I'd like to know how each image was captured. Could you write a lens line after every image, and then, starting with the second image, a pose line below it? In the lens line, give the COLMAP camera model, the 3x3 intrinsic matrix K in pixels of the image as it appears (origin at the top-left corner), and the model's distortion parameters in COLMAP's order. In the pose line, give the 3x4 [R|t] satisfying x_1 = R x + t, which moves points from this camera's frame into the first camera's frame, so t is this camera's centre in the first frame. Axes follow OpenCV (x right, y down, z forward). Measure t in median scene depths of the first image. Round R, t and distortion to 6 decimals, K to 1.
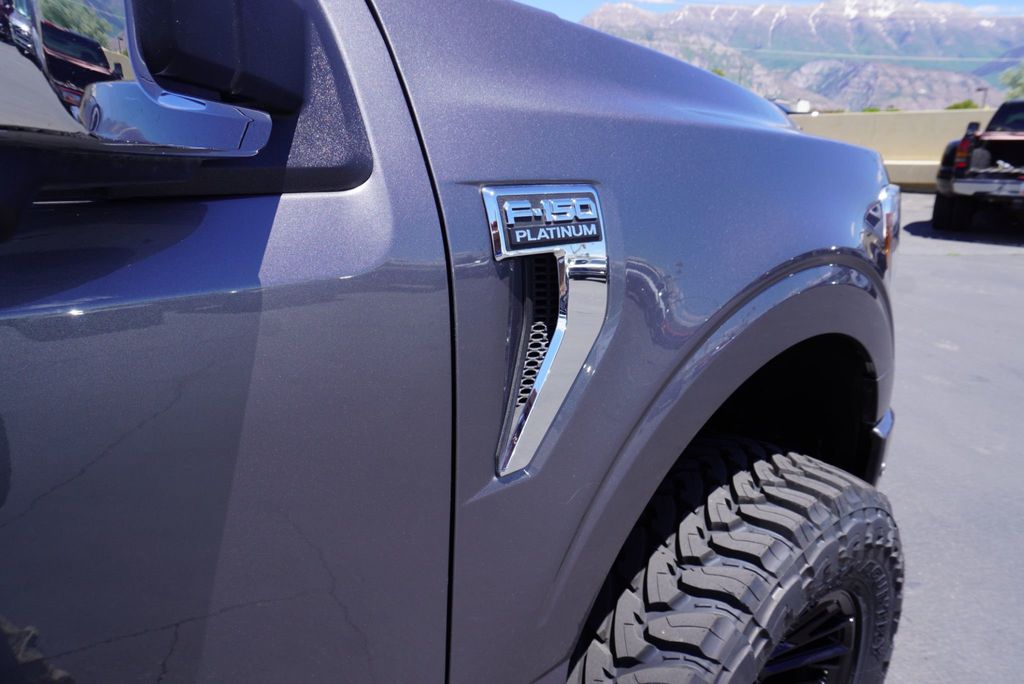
lens RADIAL K [[673.7, 0, 514.7], [0, 673.7, 343.3], [0, 0, 1]] dist [-0.027167, 0.021139]
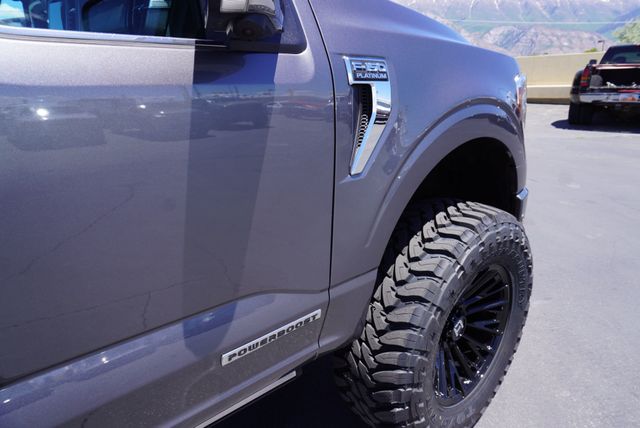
lens RADIAL K [[421.1, 0, 321.4], [0, 421.1, 213.8], [0, 0, 1]] dist [-0.027167, 0.021139]
pose [[0.999486, -0.029694, 0.012085, -0.097783], [0.029534, 0.999476, 0.013266, 0.200379], [-0.012473, -0.012902, 0.999839, -0.354462]]
